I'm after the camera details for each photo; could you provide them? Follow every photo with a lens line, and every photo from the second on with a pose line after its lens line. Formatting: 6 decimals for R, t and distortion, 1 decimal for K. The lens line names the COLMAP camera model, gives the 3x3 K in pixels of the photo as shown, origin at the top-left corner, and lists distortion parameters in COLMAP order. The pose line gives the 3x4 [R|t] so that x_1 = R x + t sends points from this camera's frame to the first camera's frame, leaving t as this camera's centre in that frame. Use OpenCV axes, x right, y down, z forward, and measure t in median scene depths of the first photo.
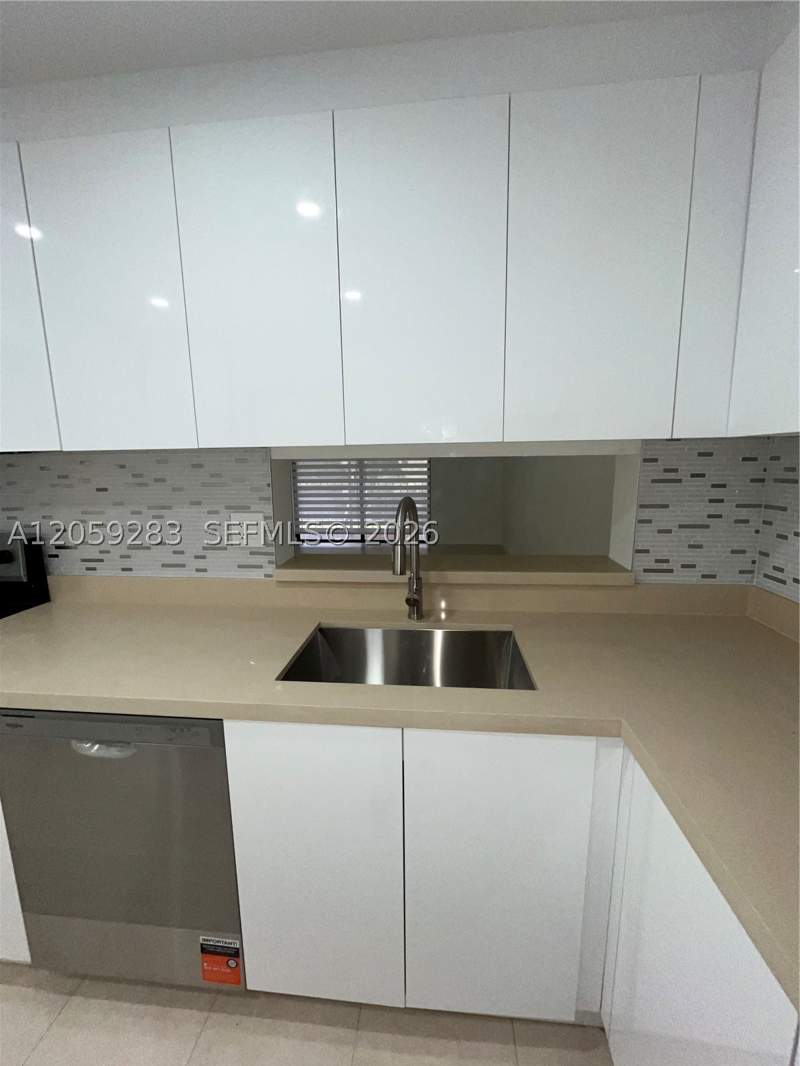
lens RADIAL K [[434.4, 0, 399.7], [0, 434.4, 532.3], [0, 0, 1]] dist [-0.001858, -0.000637]
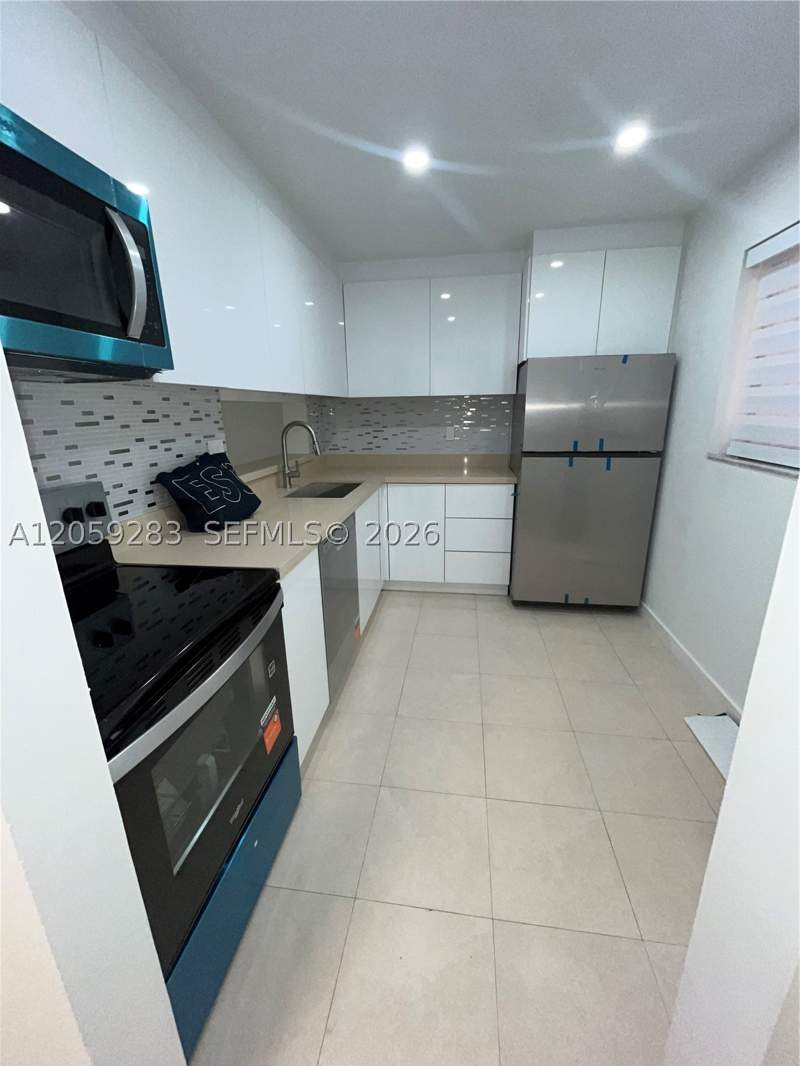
lens RADIAL K [[423.5, 0, 403.0], [0, 423.5, 520.6], [0, 0, 1]] dist [0.000392, -0.000046]
pose [[0.040869, -0.245099, 0.968636, -1.812989], [0.169146, 0.957151, 0.235057, -0.016093], [-0.984743, 0.154234, 0.080575, 0.378010]]
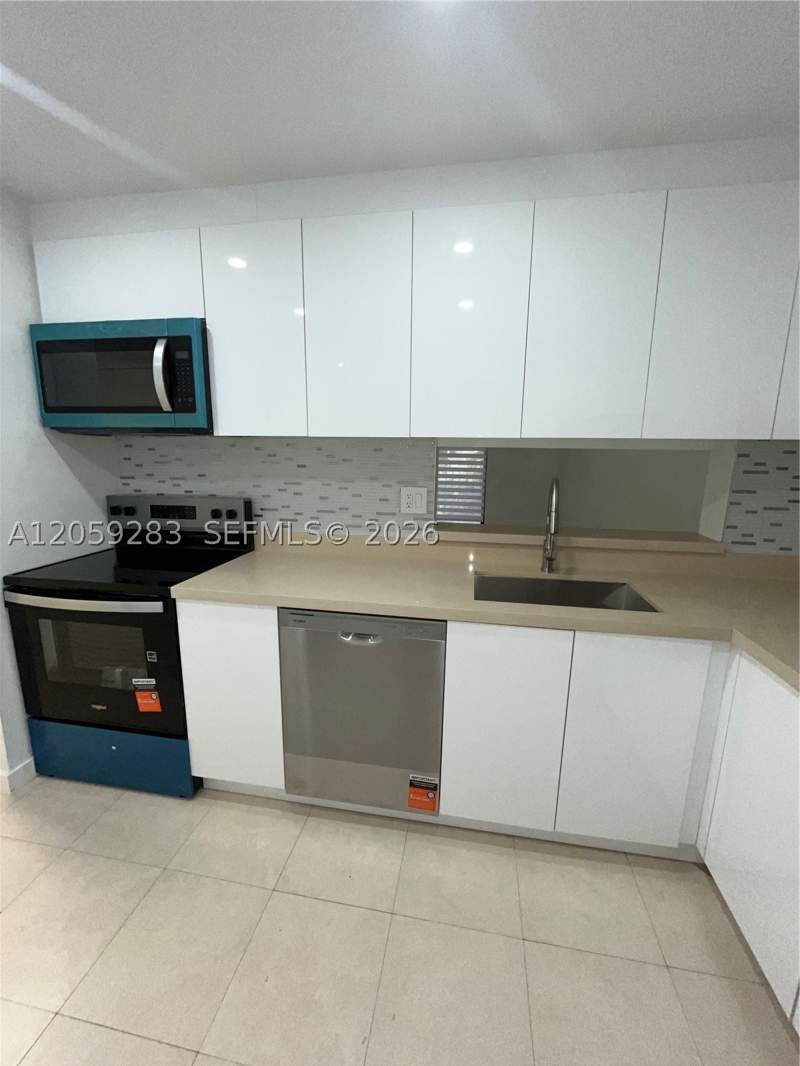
lens RADIAL K [[434.4, 0, 399.7], [0, 434.4, 532.3], [0, 0, 1]] dist [-0.001858, -0.000637]
pose [[0.997110, 0.039777, -0.064723, -0.326775], [-0.038238, 0.998960, 0.024844, 0.064117], [0.065644, -0.022297, 0.997594, -0.330376]]
